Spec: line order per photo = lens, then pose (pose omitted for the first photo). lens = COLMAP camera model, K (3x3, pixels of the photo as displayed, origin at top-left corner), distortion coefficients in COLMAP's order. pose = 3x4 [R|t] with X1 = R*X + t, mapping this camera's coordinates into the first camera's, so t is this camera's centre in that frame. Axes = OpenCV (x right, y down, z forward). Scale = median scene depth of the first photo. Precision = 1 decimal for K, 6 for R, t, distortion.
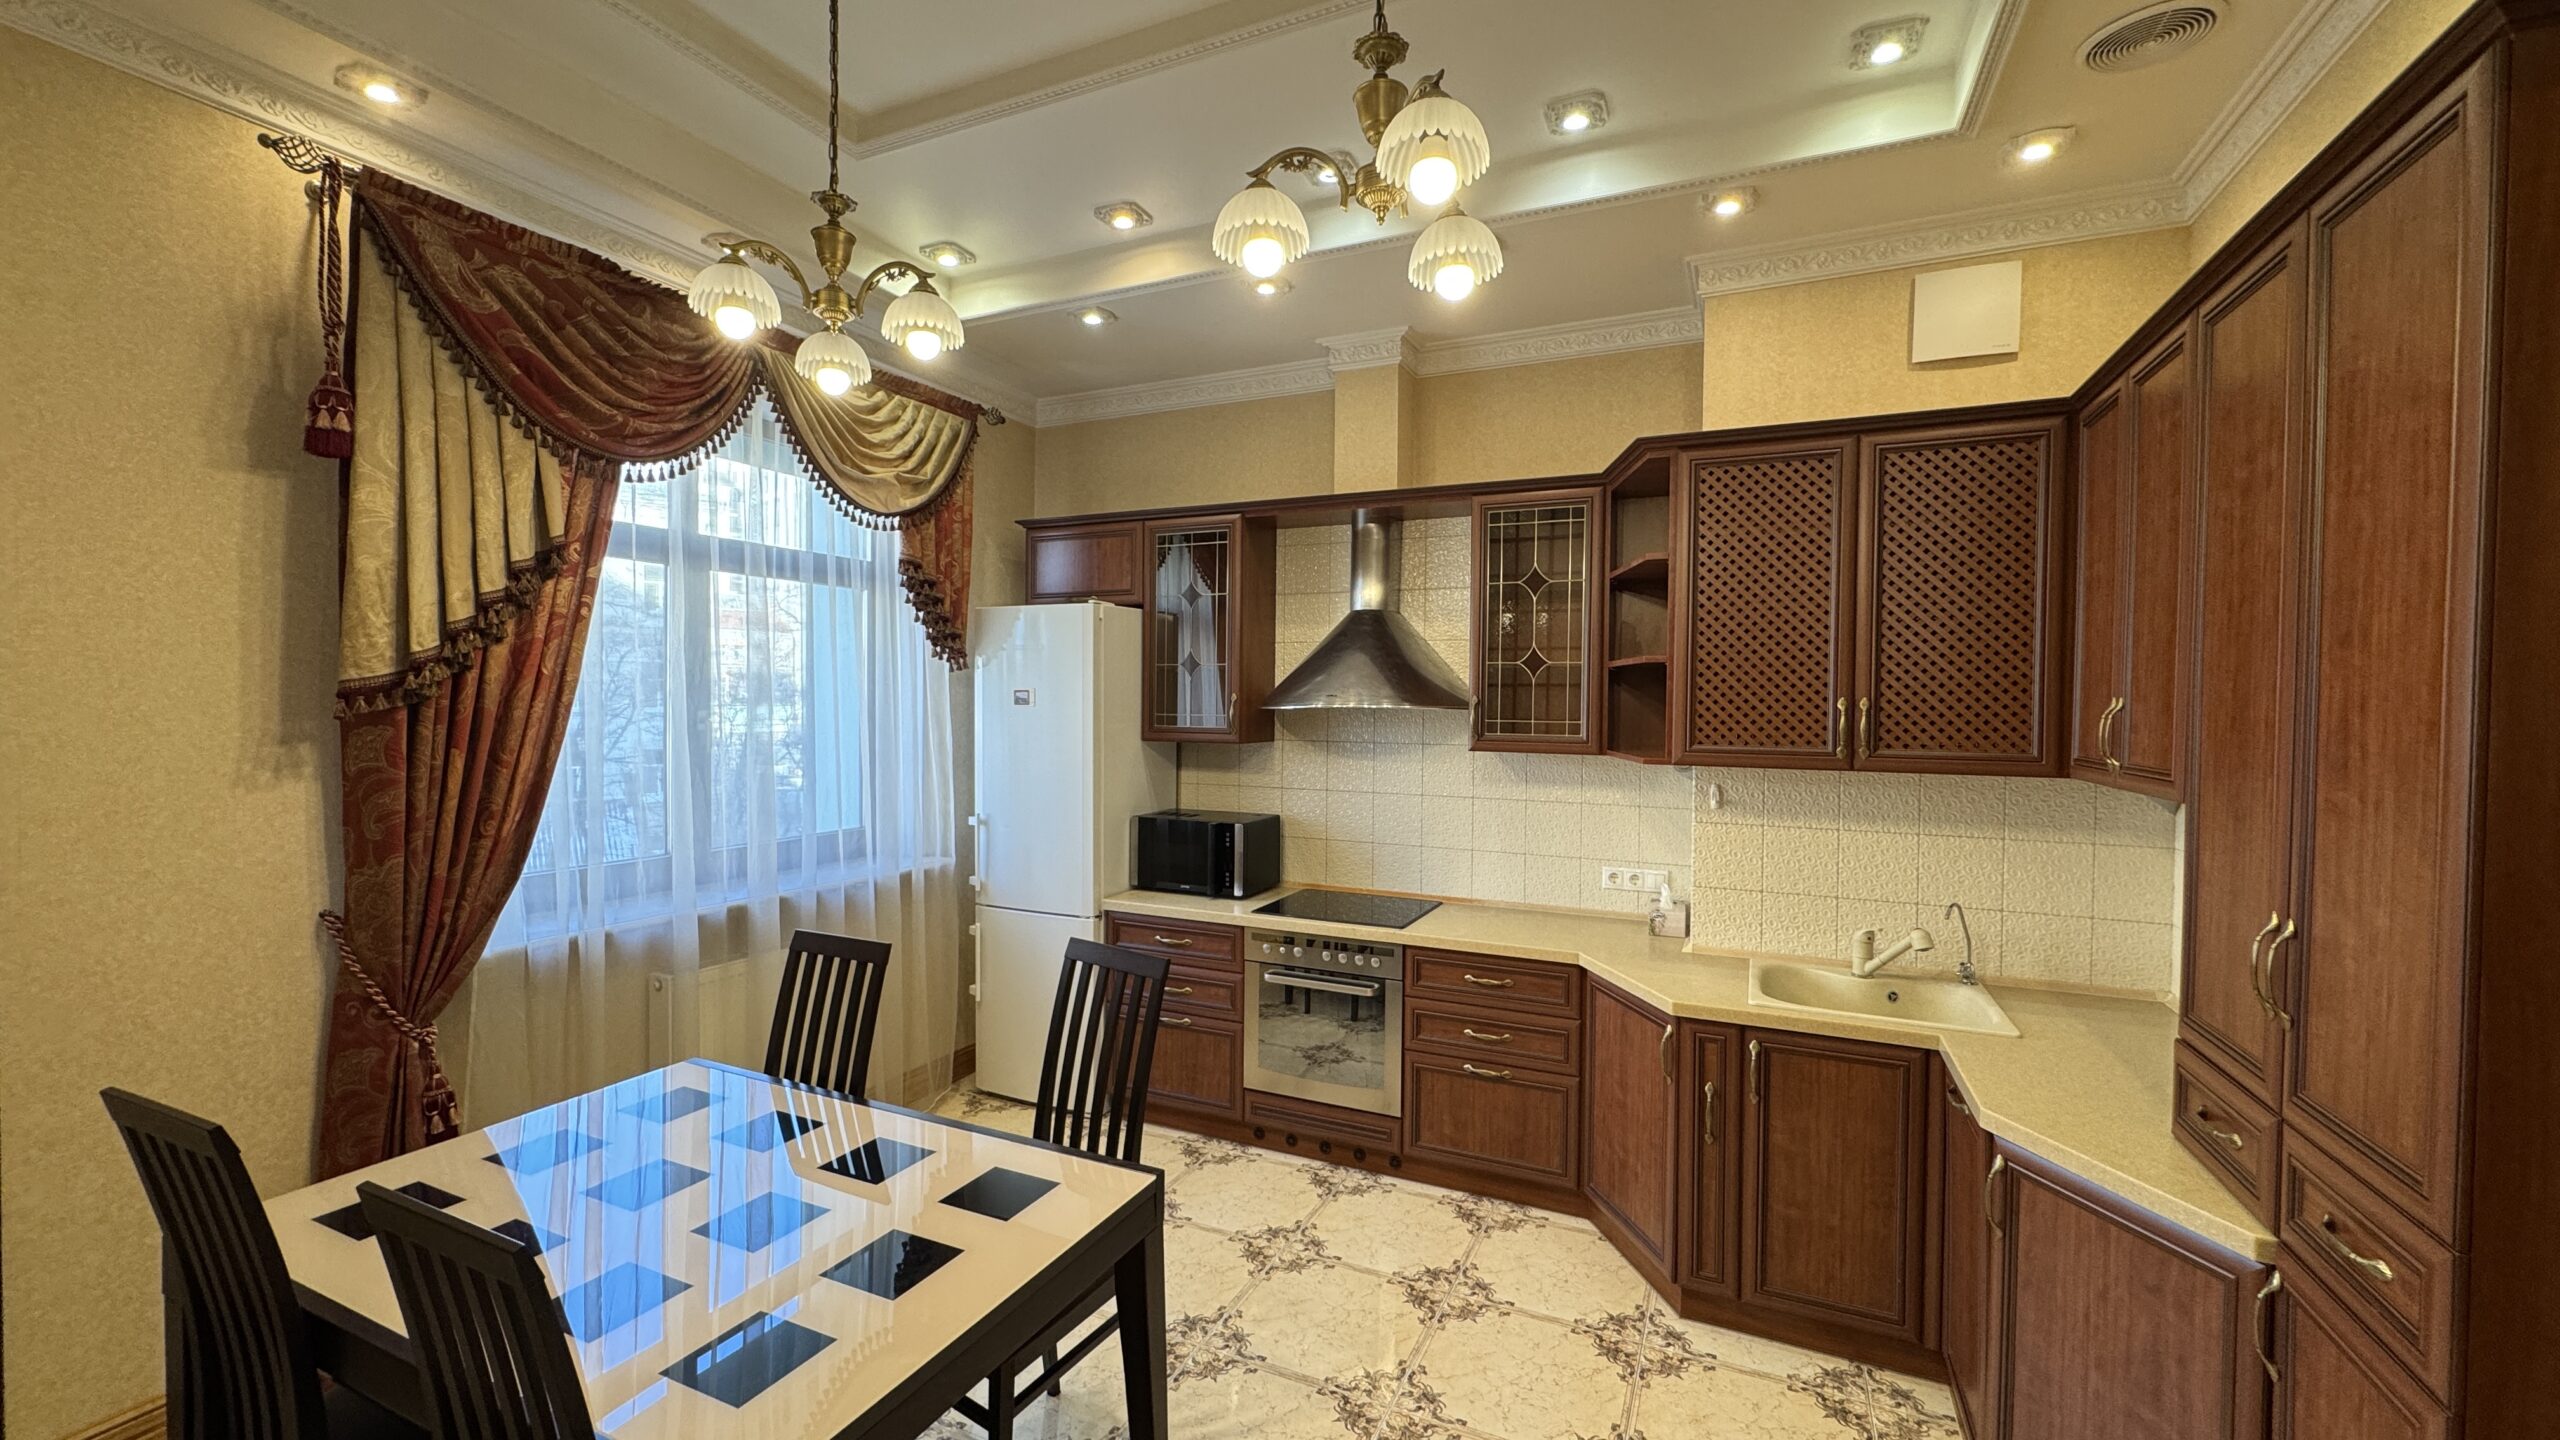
lens RADIAL K [[1010.1, 0, 1275.0], [0, 1010.1, 718.4], [0, 0, 1]] dist [-0.003247, -0.000024]
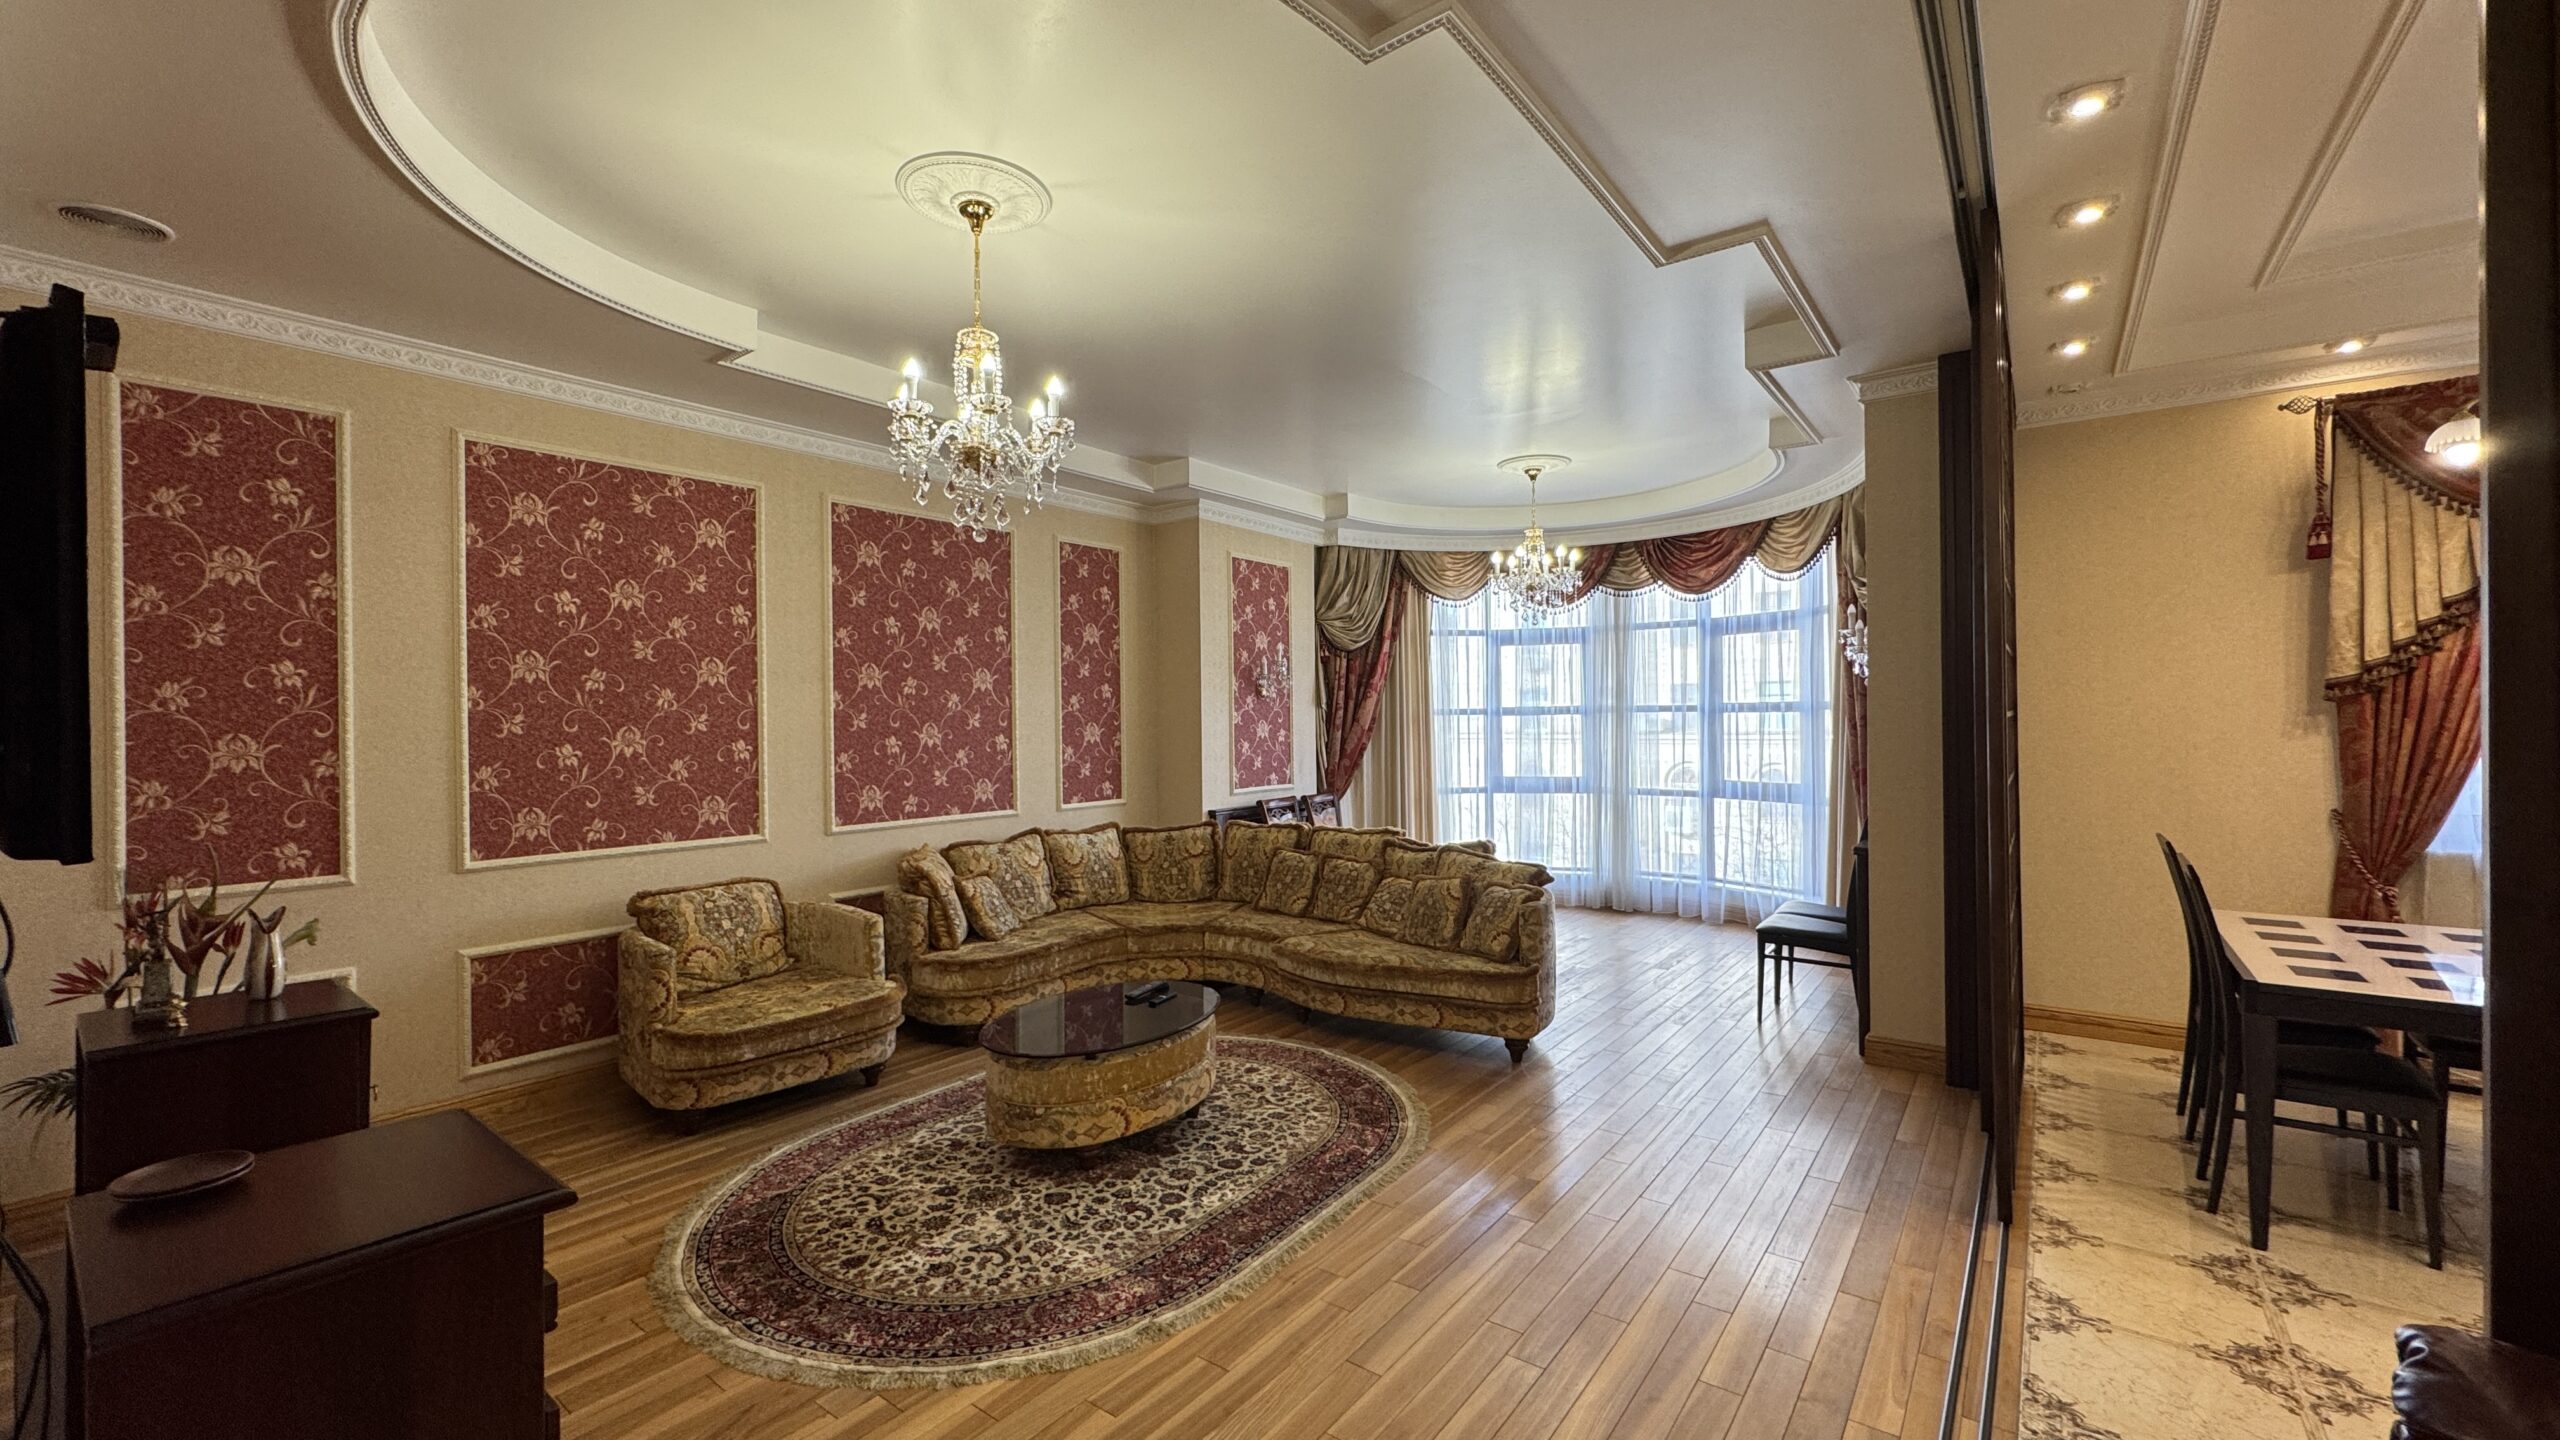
lens RADIAL K [[1010.1, 0, 1270.2], [0, 1010.1, 723.1], [0, 0, 1]] dist [-0.003247, -0.000024]
pose [[-0.217389, -0.002071, -0.976083, 1.220229], [-0.005837, 0.999983, -0.000822, 0.052165], [0.976068, 0.005519, -0.217397, -0.455346]]
